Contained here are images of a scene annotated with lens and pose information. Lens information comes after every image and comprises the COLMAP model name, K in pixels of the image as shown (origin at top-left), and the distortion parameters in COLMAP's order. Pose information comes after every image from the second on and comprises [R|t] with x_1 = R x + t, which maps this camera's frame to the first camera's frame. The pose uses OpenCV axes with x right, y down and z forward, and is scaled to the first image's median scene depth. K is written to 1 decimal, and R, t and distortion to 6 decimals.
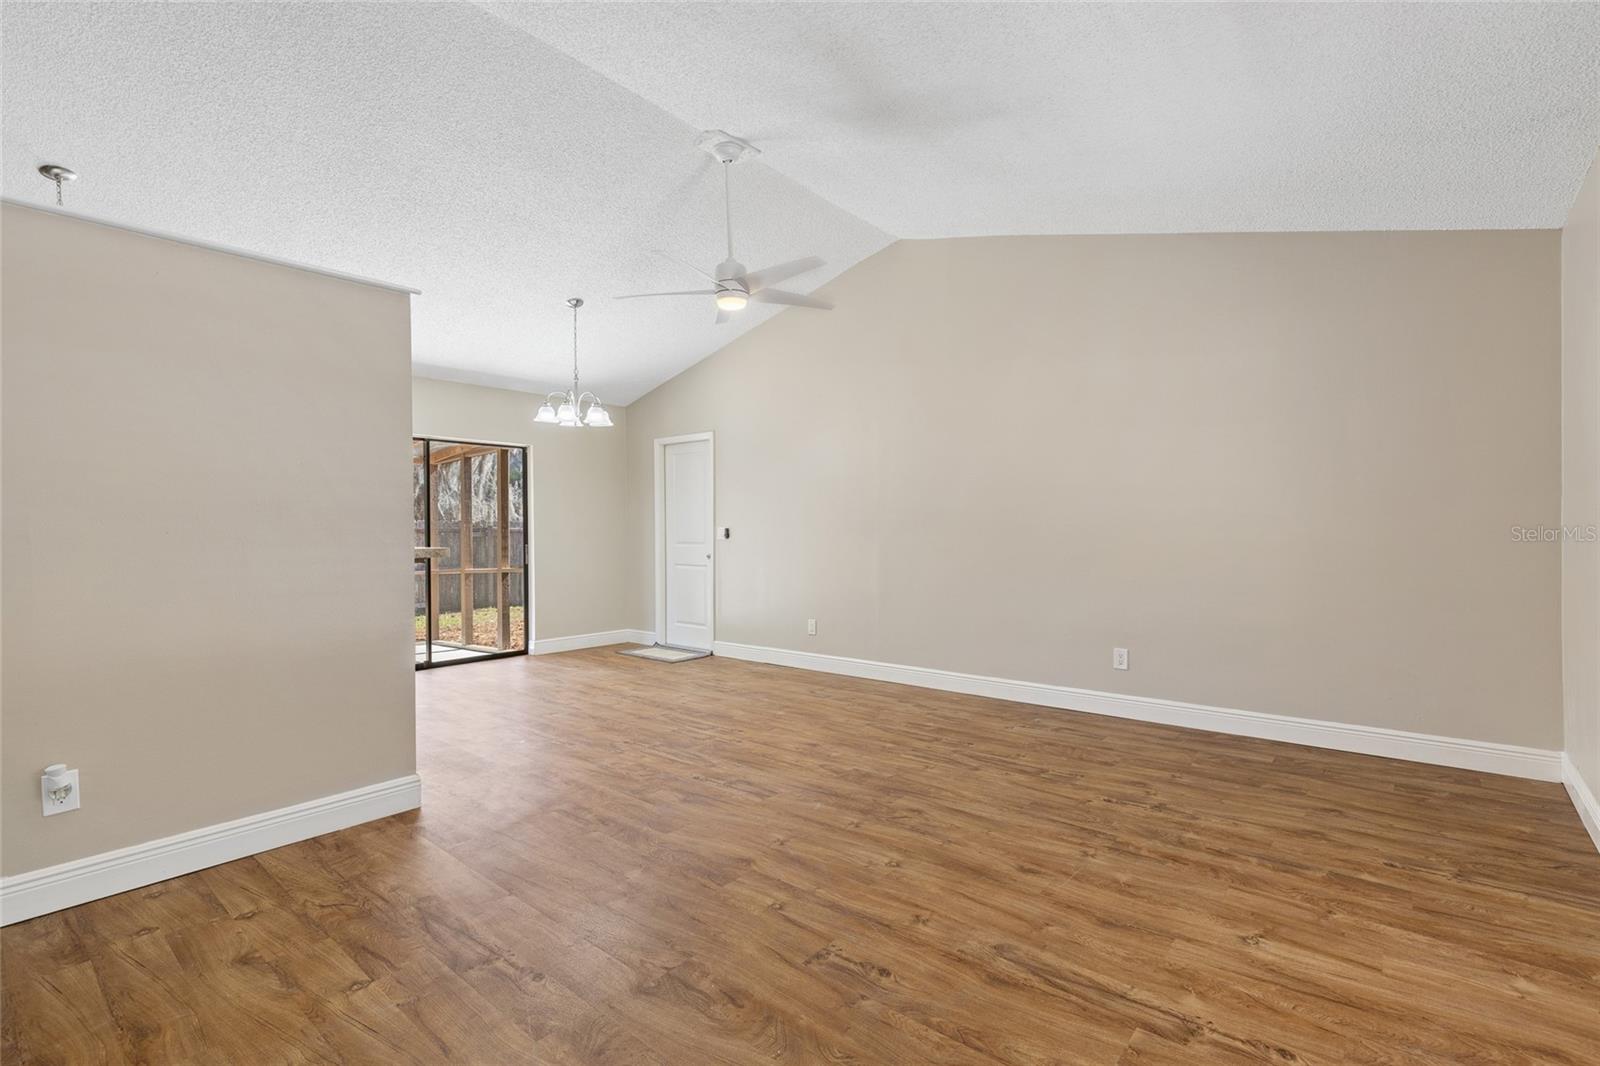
lens RADIAL K [[729.3, 0, 807.7], [0, 729.3, 527.7], [0, 0, 1]] dist [0.002535, 0.000070]
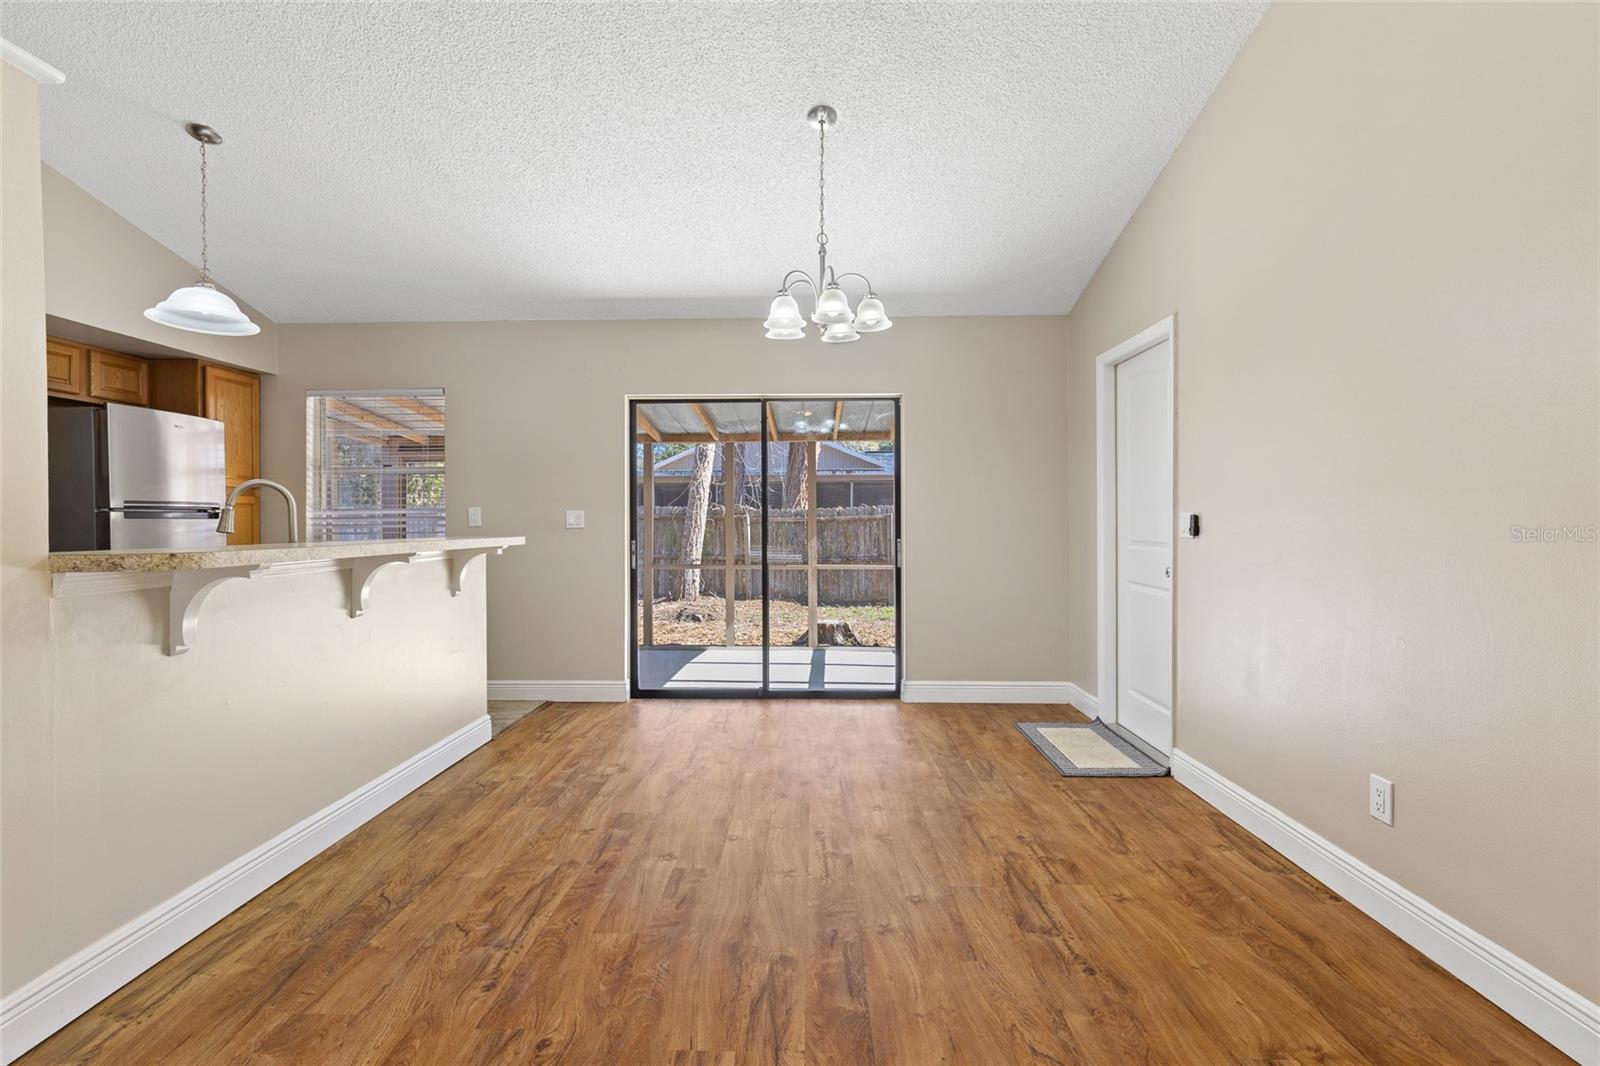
lens RADIAL K [[724.3, 0, 803.6], [0, 724.3, 518.1], [0, 0, 1]] dist [0.005054, 0.000078]
pose [[0.630769, 0.002059, -0.775968, 0.204835], [0.001761, 0.999990, 0.004084, 0.001149], [0.775969, -0.003943, 0.630759, 1.147024]]
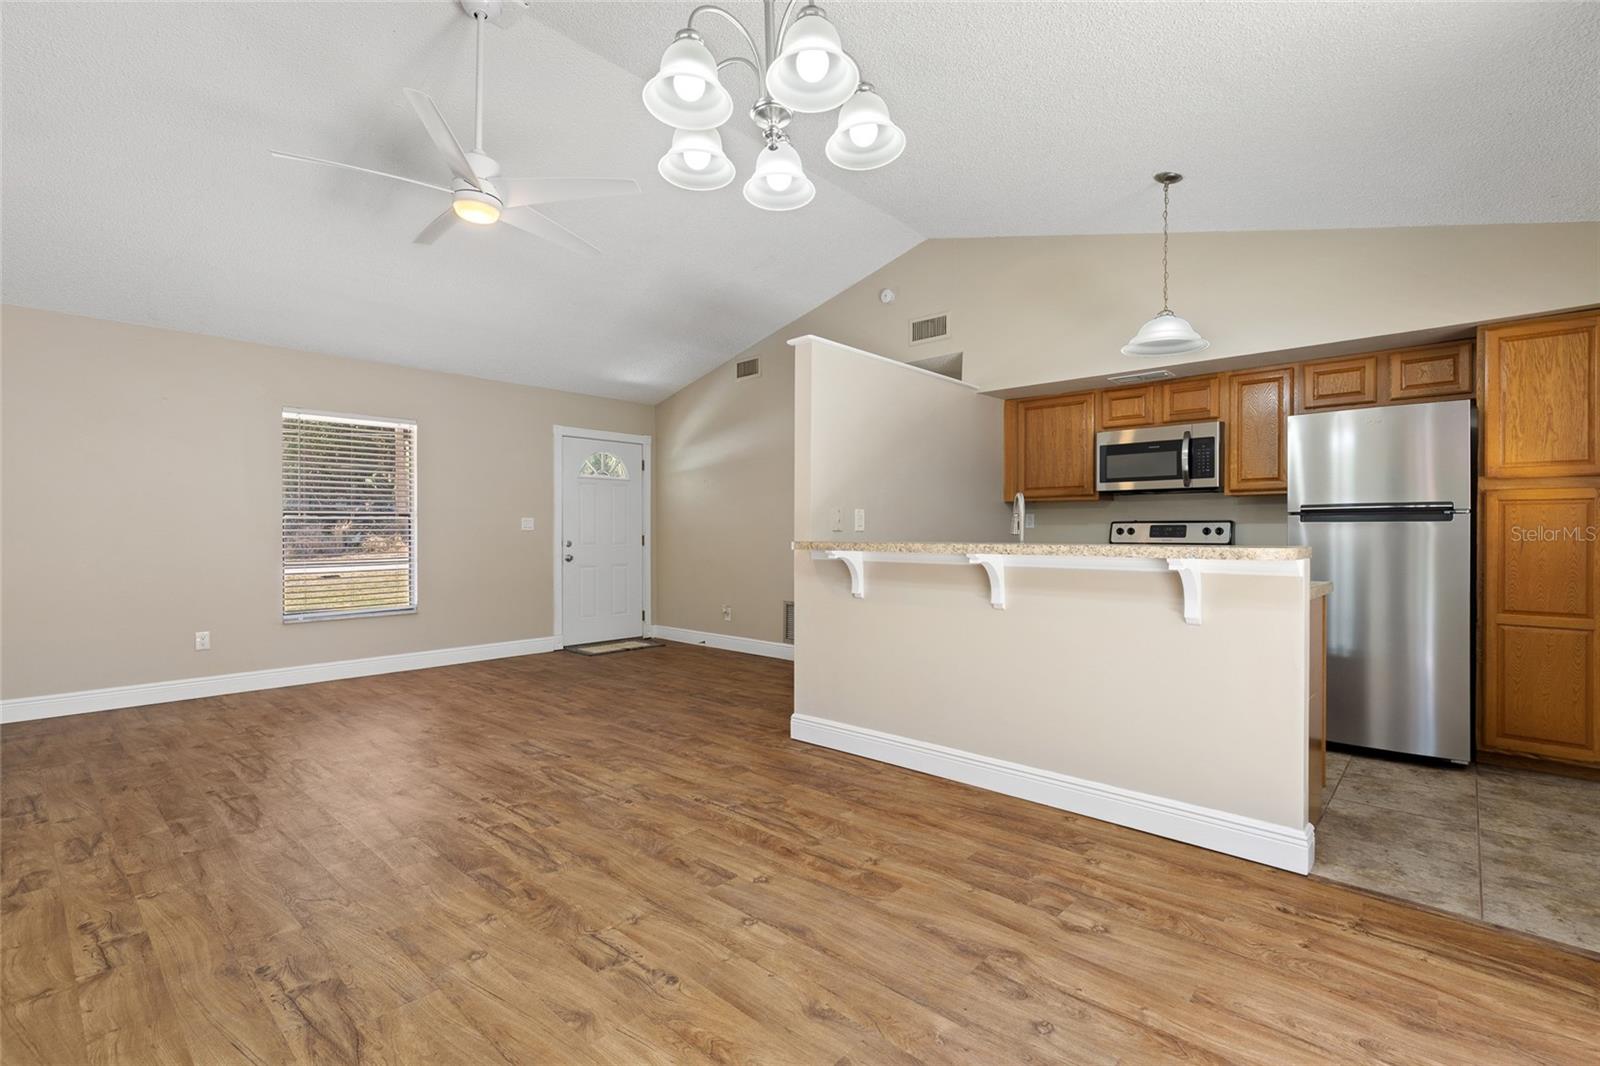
lens RADIAL K [[715.3, 0, 799.5], [0, 715.3, 535.8], [0, 0, 1]] dist [0.001988, 0.000009]
pose [[-0.999163, 0.008427, 0.040024, -0.615335], [0.008541, 0.999960, 0.002680, 0.017898], [-0.040000, 0.003019, -0.999195, 2.328148]]
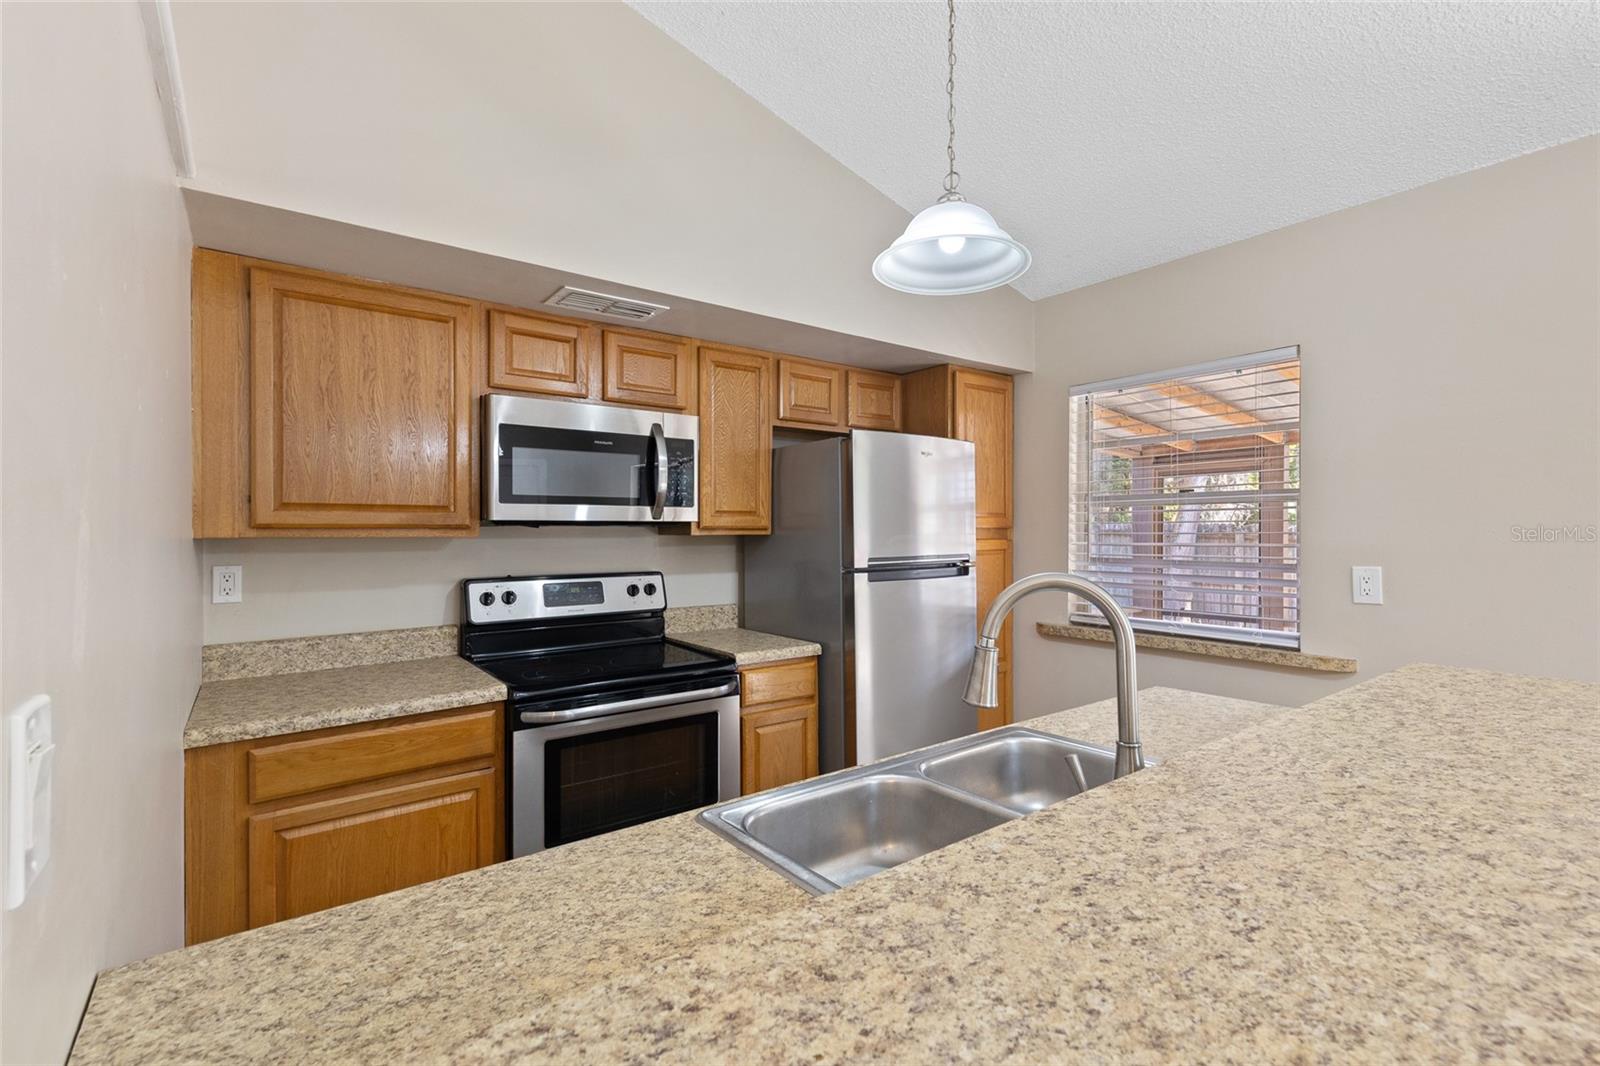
lens RADIAL K [[729.3, 0, 807.7], [0, 729.3, 527.7], [0, 0, 1]] dist [0.002535, 0.000070]
pose [[-0.211315, 0.008750, -0.977379, -0.541938], [0.005102, 0.999956, 0.007849, -0.071096], [0.977405, -0.003328, -0.211350, 1.151299]]
